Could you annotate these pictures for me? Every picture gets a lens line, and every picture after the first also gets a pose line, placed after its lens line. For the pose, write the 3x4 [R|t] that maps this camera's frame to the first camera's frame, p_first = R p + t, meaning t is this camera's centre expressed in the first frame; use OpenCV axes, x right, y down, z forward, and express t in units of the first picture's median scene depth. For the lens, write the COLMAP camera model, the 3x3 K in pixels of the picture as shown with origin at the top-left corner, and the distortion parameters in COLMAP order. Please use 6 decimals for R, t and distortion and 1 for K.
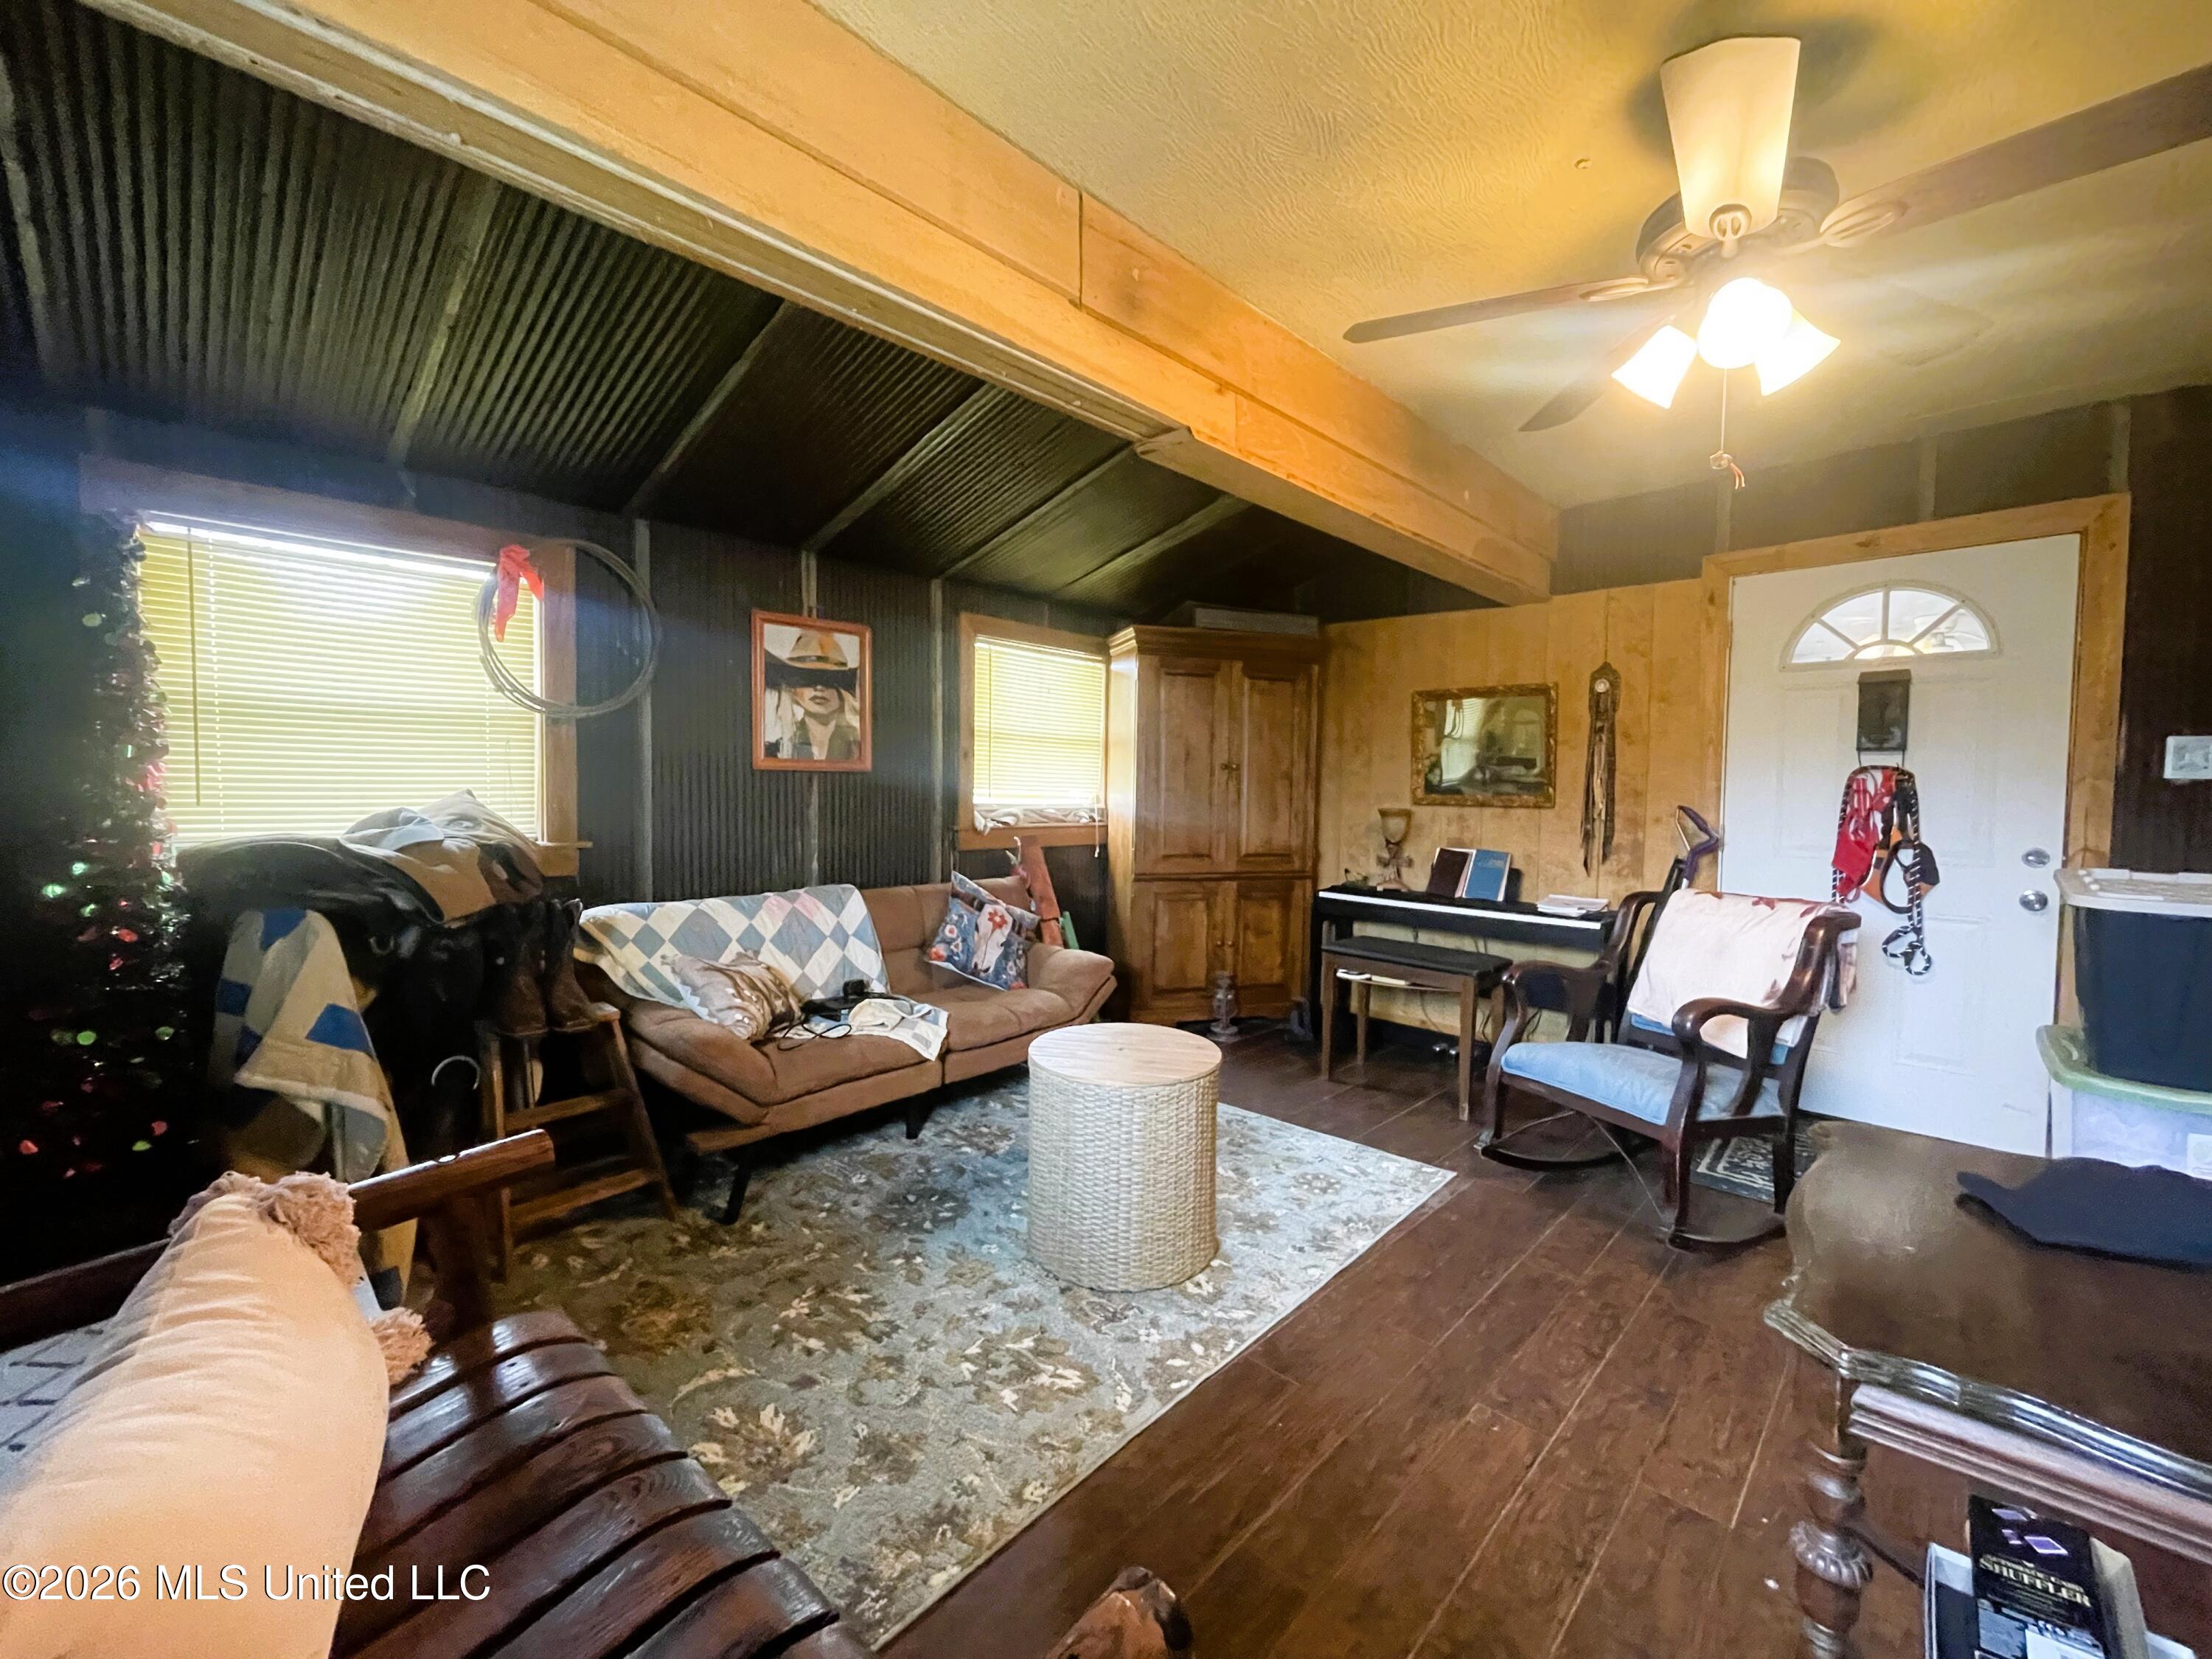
lens RADIAL K [[892.5, 0, 1111.1], [0, 892.5, 819.5], [0, 0, 1]] dist [-0.002787, 0.002000]
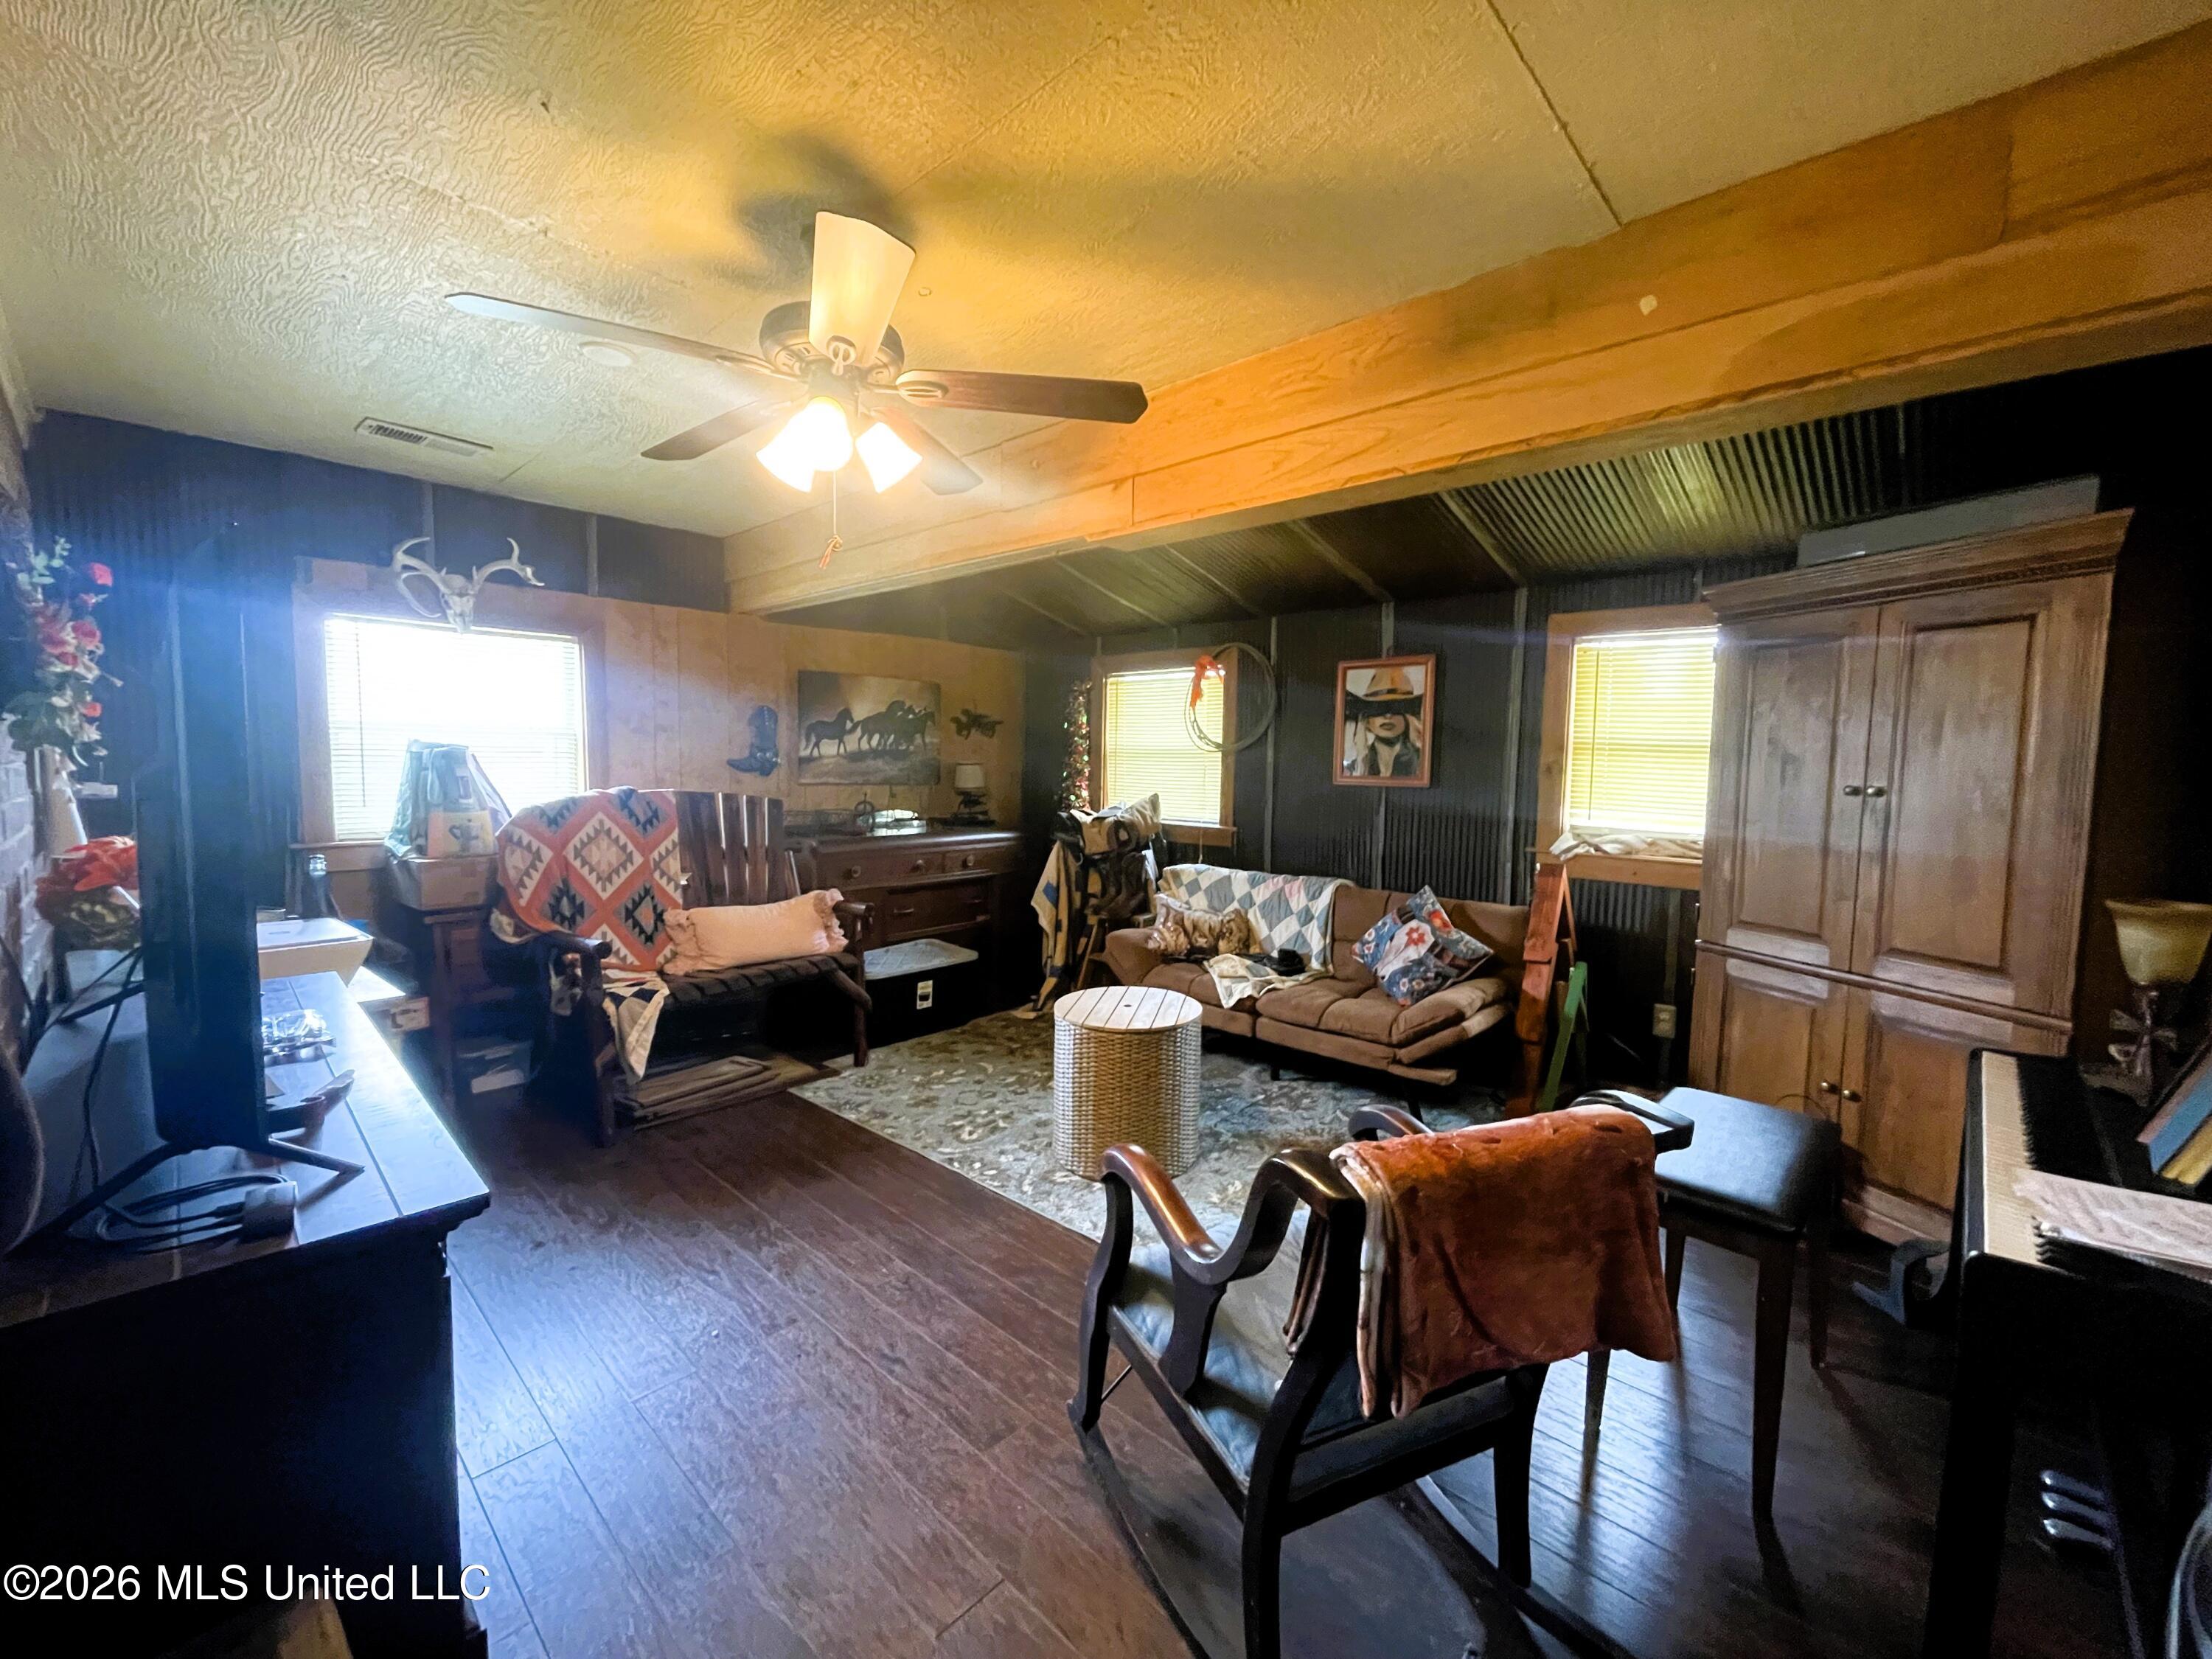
lens RADIAL K [[892.5, 0, 1112.1], [0, 892.5, 830.6], [0, 0, 1]] dist [-0.002787, 0.002000]
pose [[0.033469, 0.065745, -0.997275, 0.886106], [-0.063050, 0.995985, 0.063544, -0.050916], [0.997449, 0.060751, 0.037479, 0.628802]]
